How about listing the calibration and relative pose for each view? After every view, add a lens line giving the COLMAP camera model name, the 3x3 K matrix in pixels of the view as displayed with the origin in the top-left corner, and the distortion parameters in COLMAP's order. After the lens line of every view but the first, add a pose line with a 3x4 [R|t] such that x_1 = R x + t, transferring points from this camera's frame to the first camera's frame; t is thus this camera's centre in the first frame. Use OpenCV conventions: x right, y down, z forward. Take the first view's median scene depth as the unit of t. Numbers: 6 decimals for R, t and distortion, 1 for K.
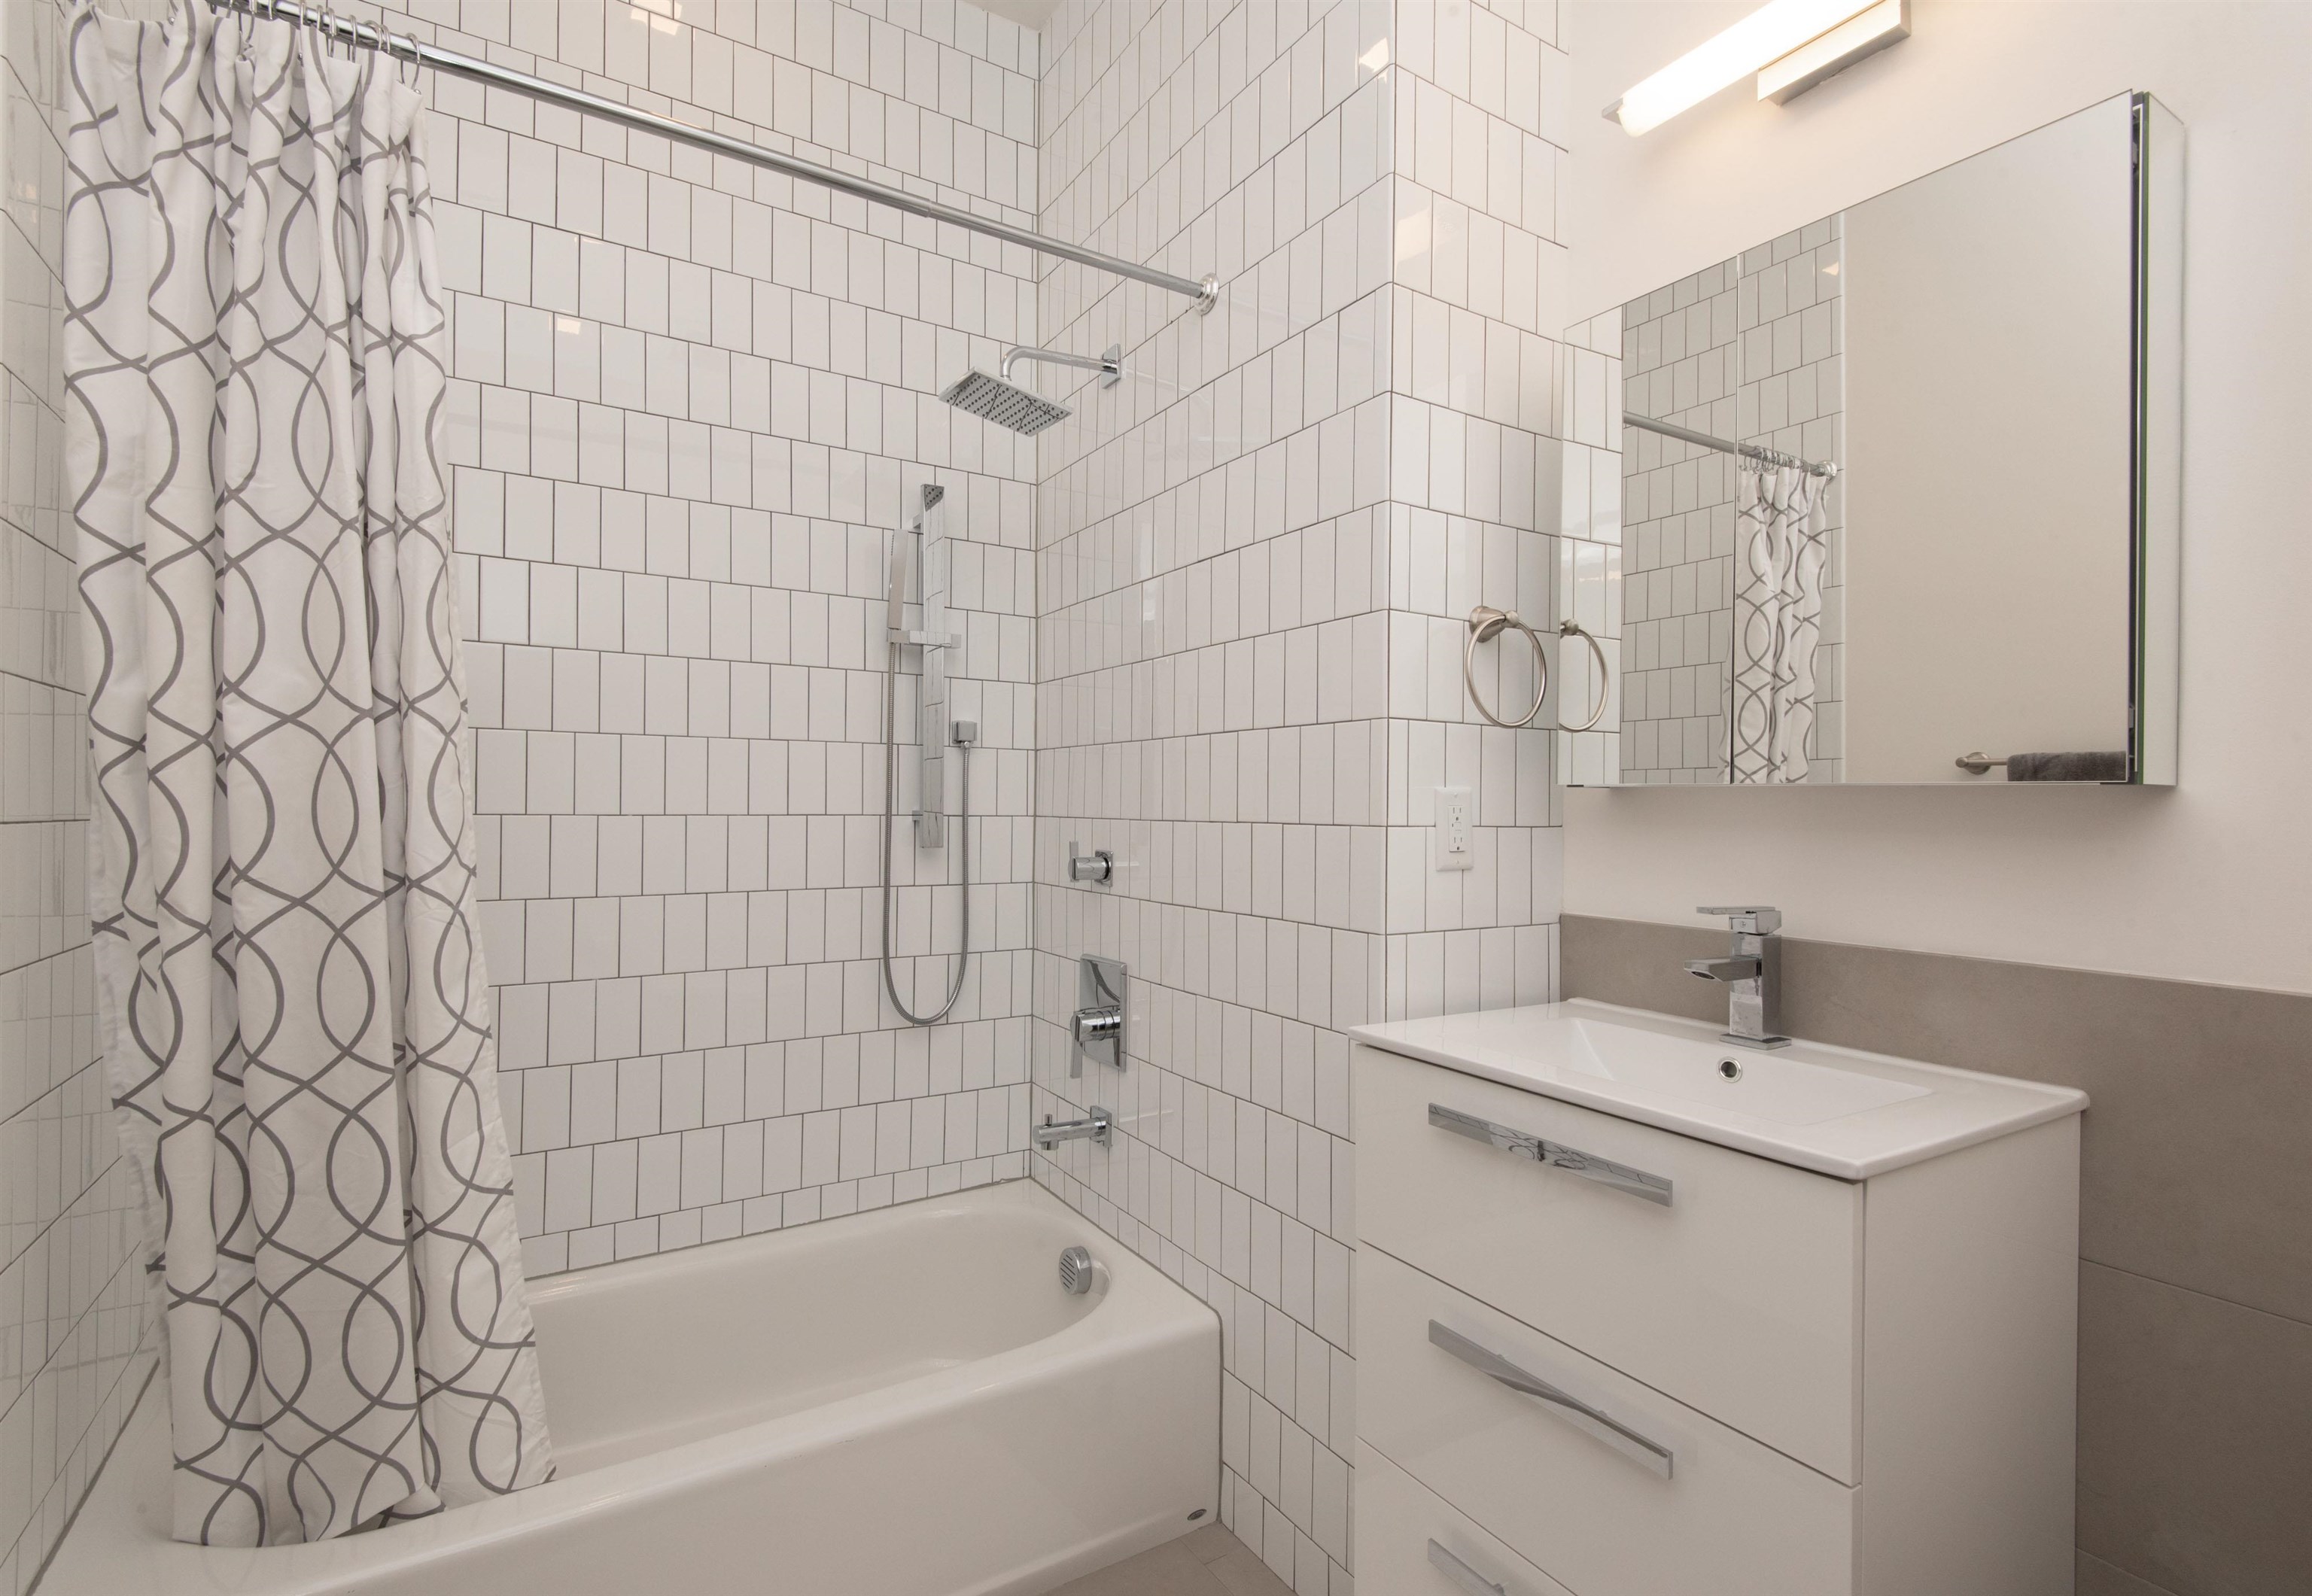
lens RADIAL K [[1039.7, 0, 1136.8], [0, 1039.7, 795.0], [0, 0, 1]] dist [0.005184, 0.000130]
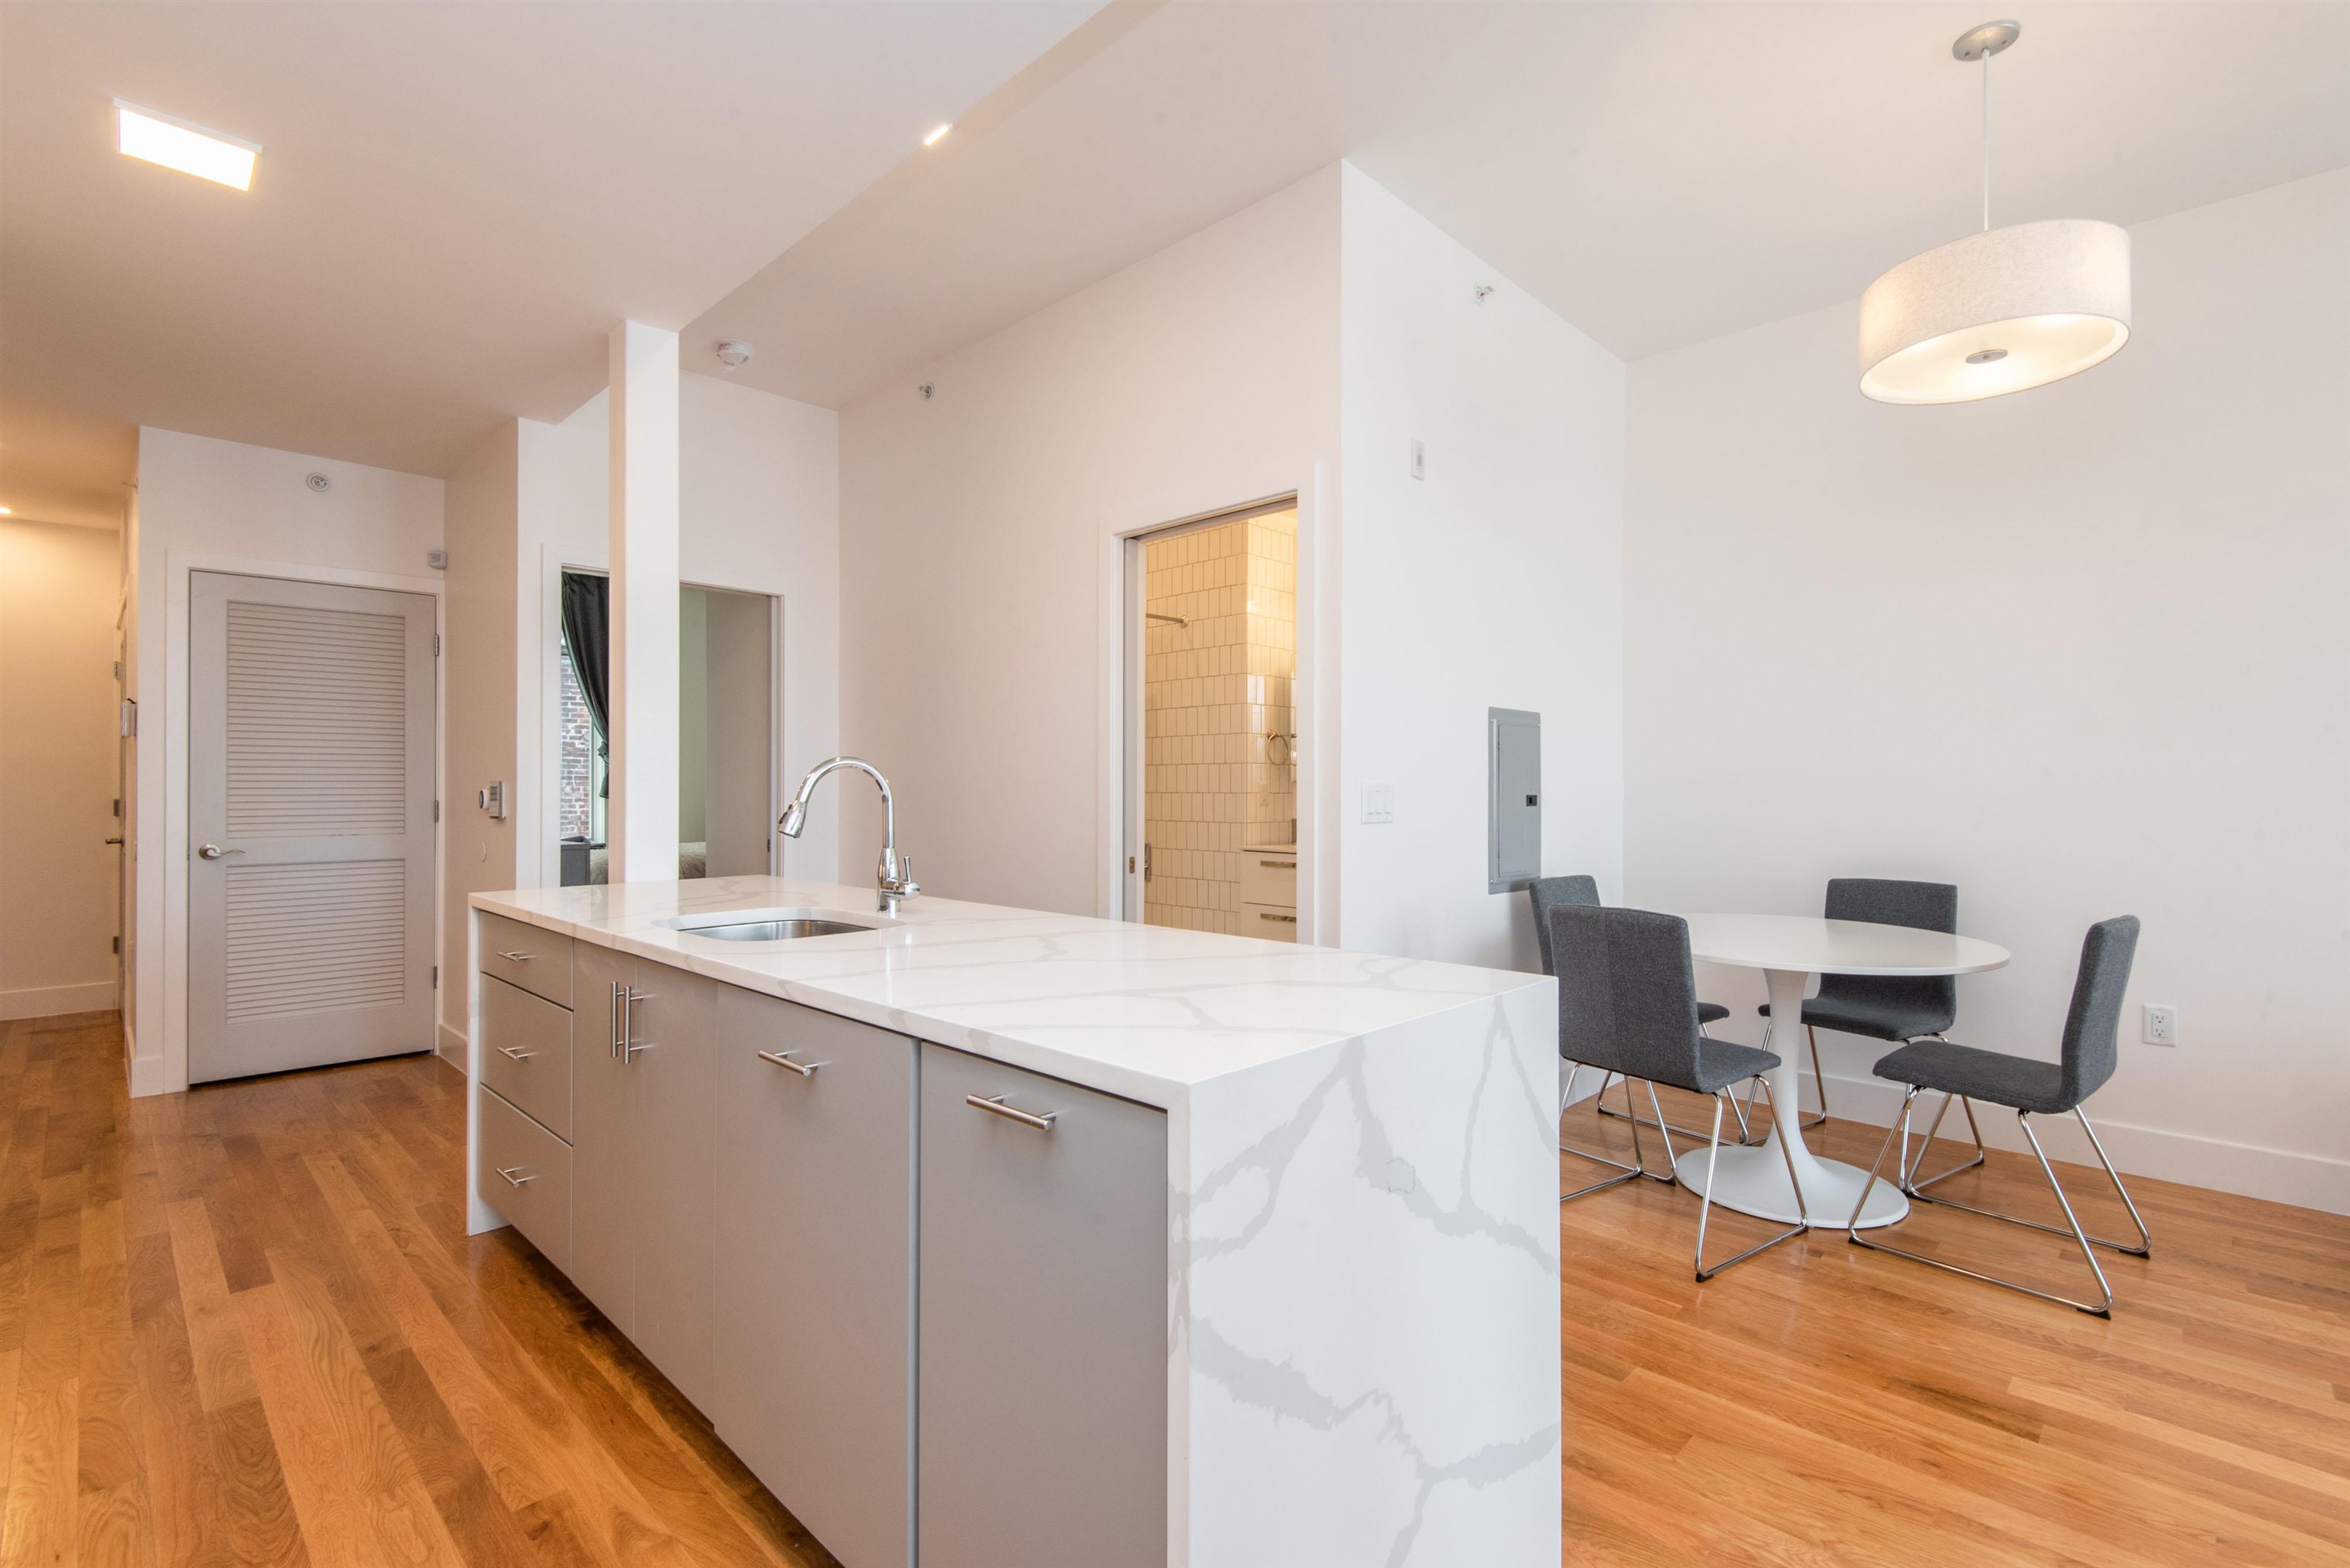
lens RADIAL K [[1089.0, 0, 1160.8], [0, 1089.0, 780.3], [0, 0, 1]] dist [0.032748, -0.005848]
pose [[0.966317, -0.007119, 0.257257, -0.960166], [0.007204, 0.999974, 0.000615, -0.017442], [-0.257255, 0.001259, 0.966343, -2.426666]]
